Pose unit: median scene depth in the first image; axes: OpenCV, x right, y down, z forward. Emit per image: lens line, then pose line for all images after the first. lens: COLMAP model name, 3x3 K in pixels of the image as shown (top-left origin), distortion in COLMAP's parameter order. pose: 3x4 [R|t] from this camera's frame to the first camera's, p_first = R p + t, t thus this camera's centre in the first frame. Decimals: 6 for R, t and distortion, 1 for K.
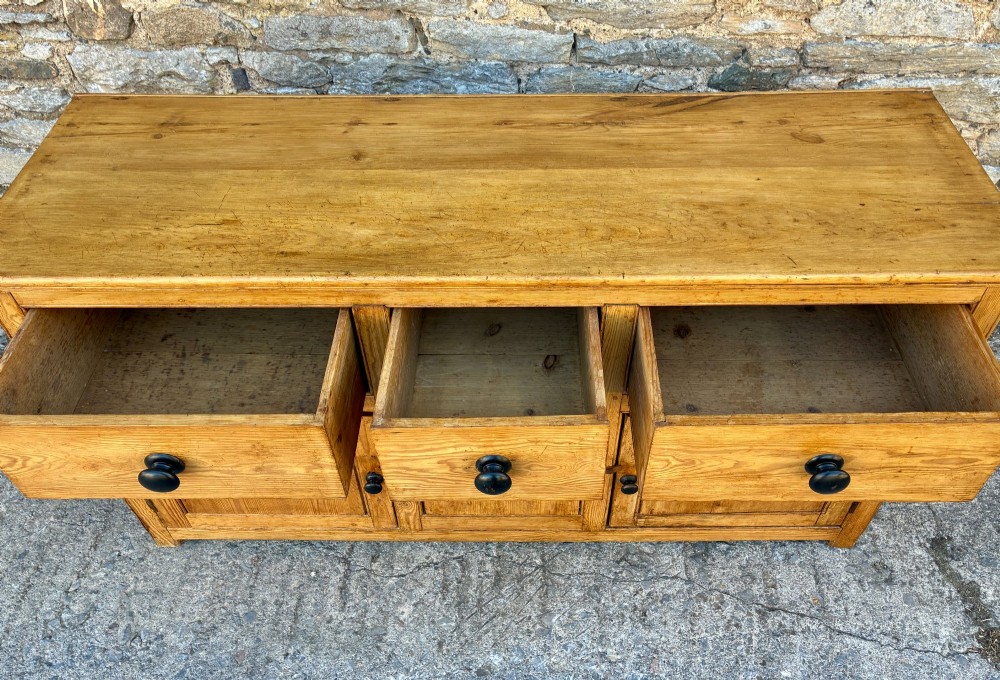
lens RADIAL K [[780.9, 0, 518.7], [0, 780.9, 332.1], [0, 0, 1]] dist [0.038359, -0.042647]
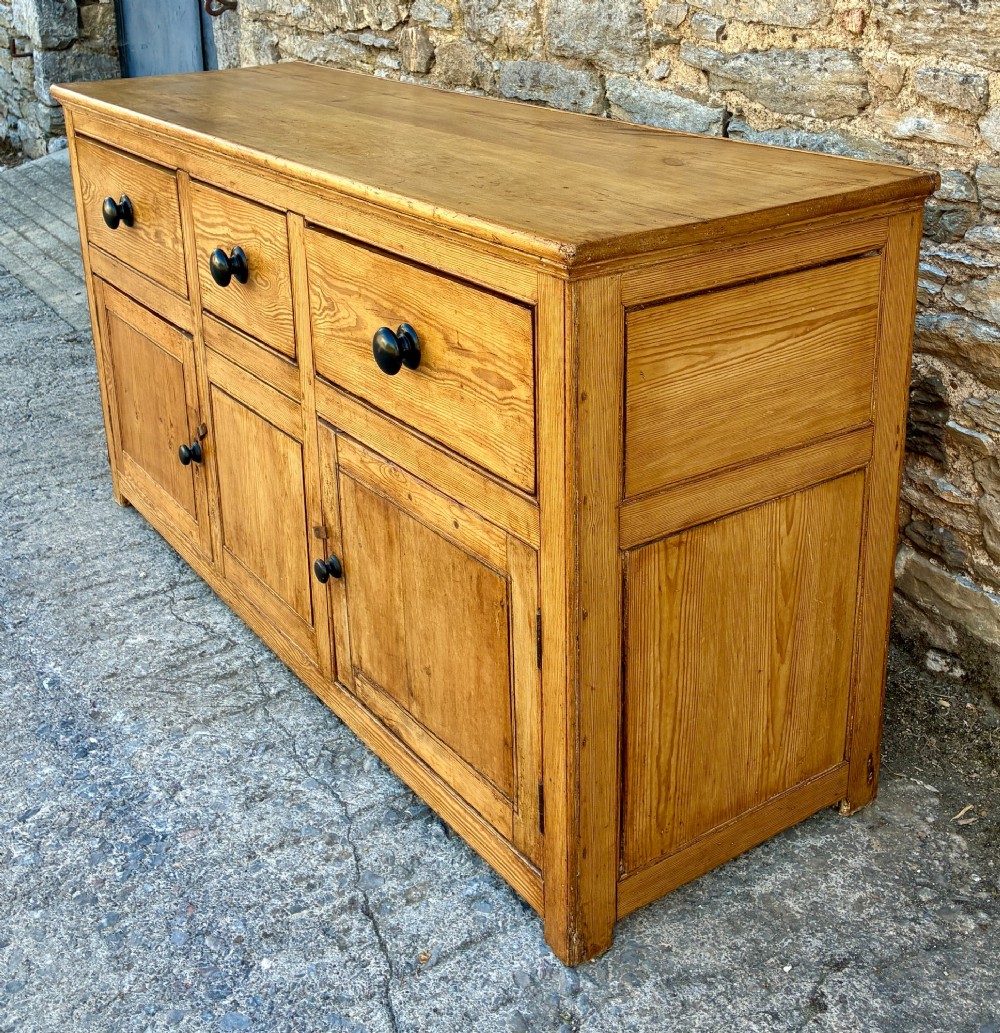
lens RADIAL K [[1321.8, 0, 521.5], [0, 1321.8, 343.1], [0, 0, 1]] dist [0.023109, 0.000000]
pose [[0.574137, 0.250842, -0.779388, 1.006611], [-0.584700, 0.791966, -0.175830, 0.130232], [0.573143, 0.556658, 0.601364, 0.260275]]
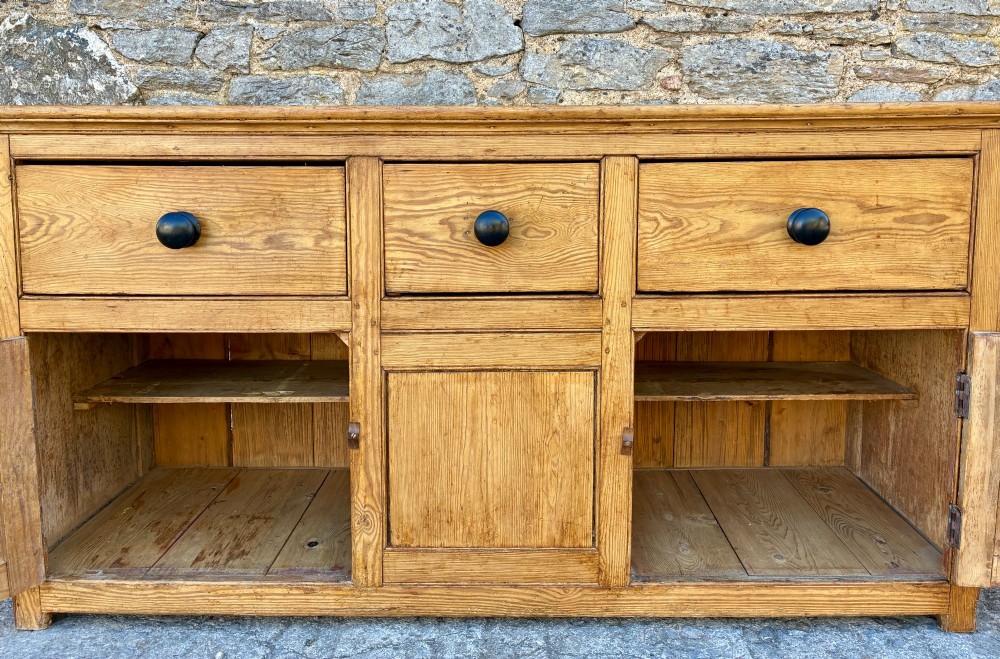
lens RADIAL K [[787.7, 0, 507.8], [0, 787.7, 267.2], [0, 0, 1]] dist [0.021219, -0.003683]
pose [[0.999978, 0.005504, -0.003769, -0.003832], [-0.006629, 0.757162, -0.653194, 0.515976], [-0.000742, 0.653204, 0.757181, 0.241521]]
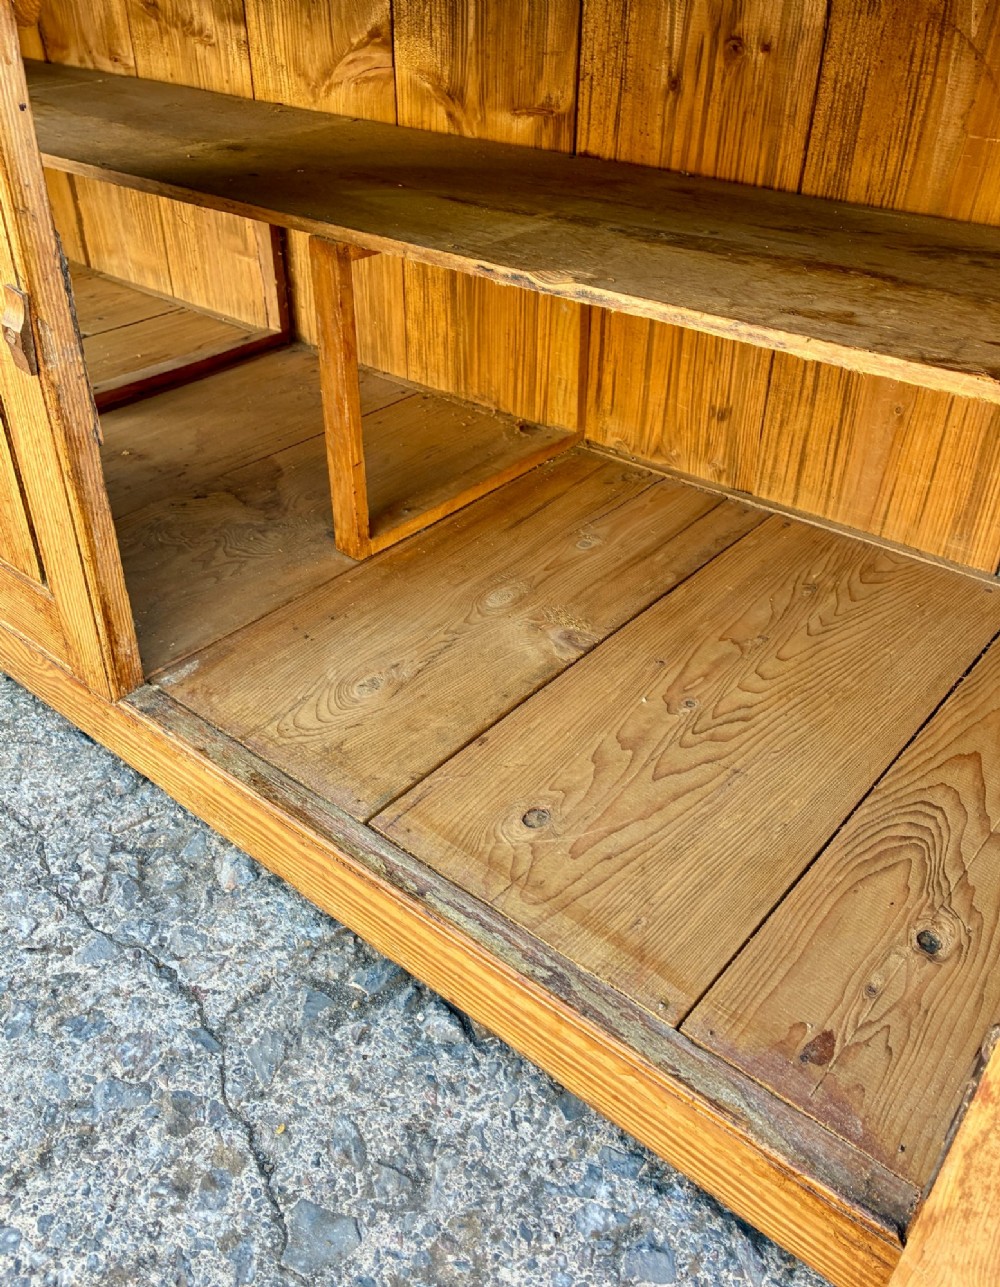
lens RADIAL K [[1067.6, 0, 499.4], [0, 1067.6, 603.0], [0, 0, 1]] dist [0.052662, -0.061056]
pose [[0.766927, 0.362351, -0.529645, 0.416937], [-0.478713, 0.872692, -0.096134, 0.191649], [0.427383, 0.327276, 0.842754, 0.718805]]
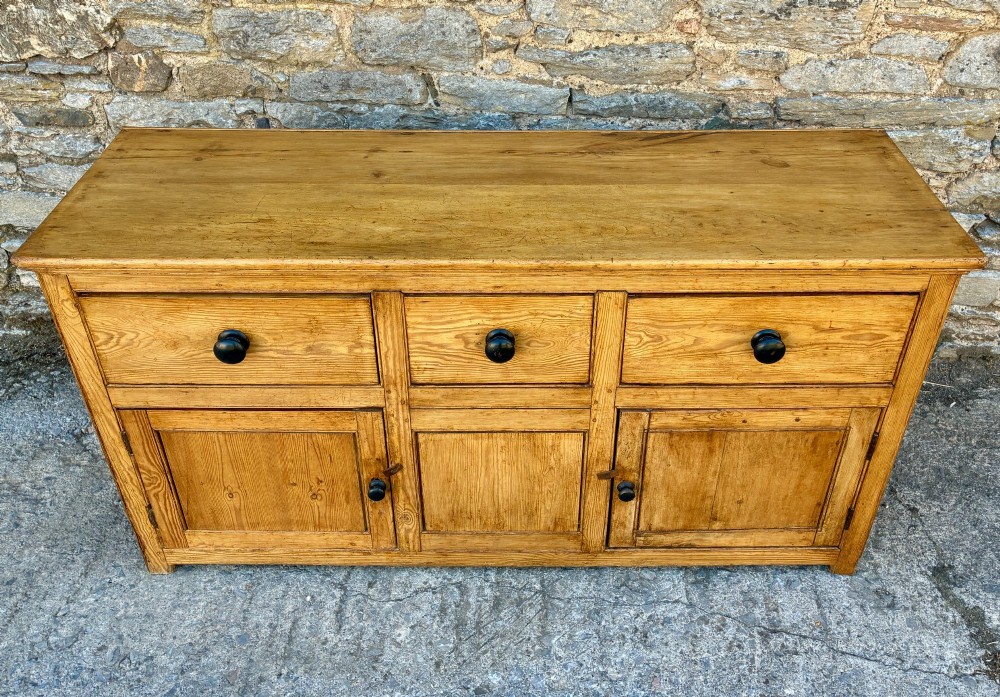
lens RADIAL K [[885.6, 0, 527.0], [0, 885.6, 295.0], [0, 0, 1]] dist [0.035268, -0.028972]
pose [[0.999905, 0.005514, 0.012604, -0.004702], [-0.002883, 0.979796, -0.199980, 0.160667], [-0.013452, 0.199925, 0.979719, -0.174621]]
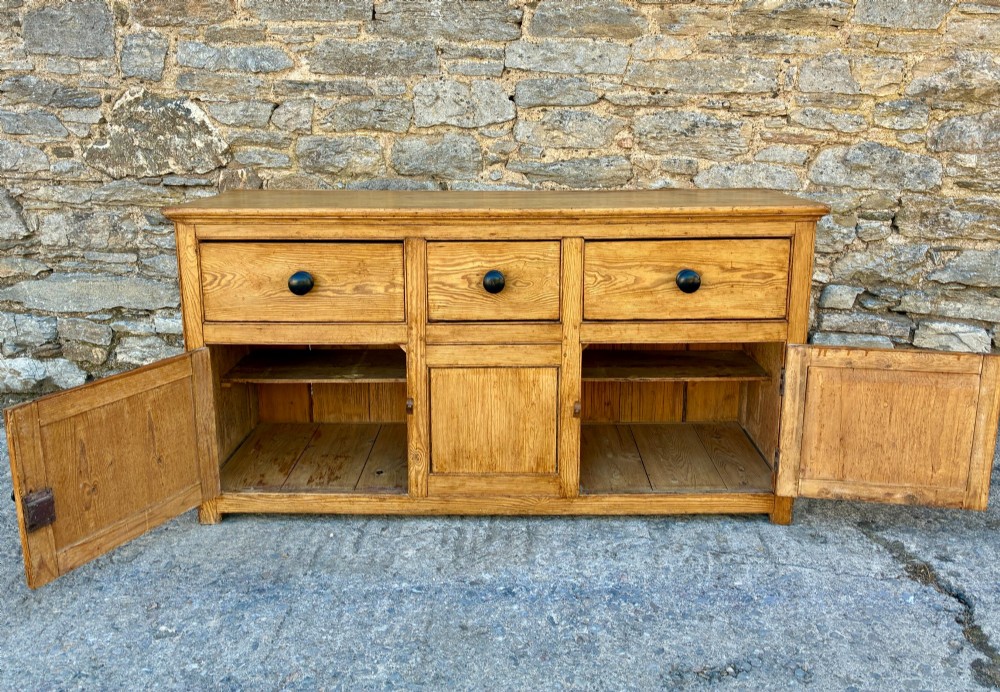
lens RADIAL K [[815.1, 0, 507.0], [0, 815.1, 288.3], [0, 0, 1]] dist [0.034115, -0.017788]
pose [[0.999983, 0.004848, -0.003122, 0.001884], [-0.005762, 0.818403, -0.574616, 0.719338], [-0.000231, 0.574625, 0.818417, -0.215800]]
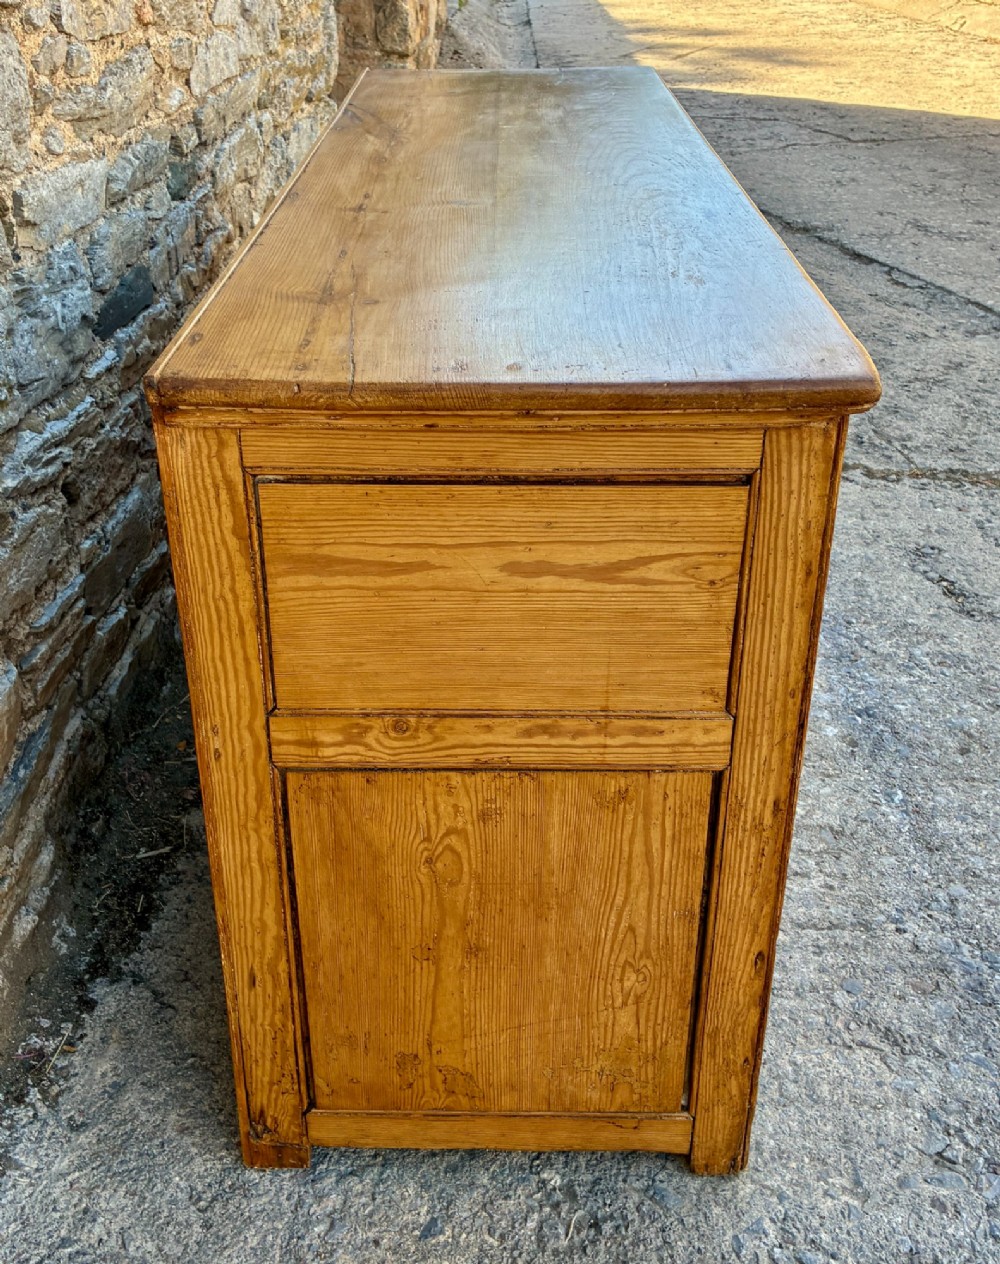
lens RADIAL K [[1326.6, 0, 490.8], [0, 1326.6, 571.1], [0, 0, 1]] dist [0.041709, 0.000000]
pose [[0.008425, -0.459807, 0.887979, -1.026218], [0.732467, 0.607373, 0.307555, -0.285933], [-0.680750, 0.647824, 0.341911, 0.650405]]
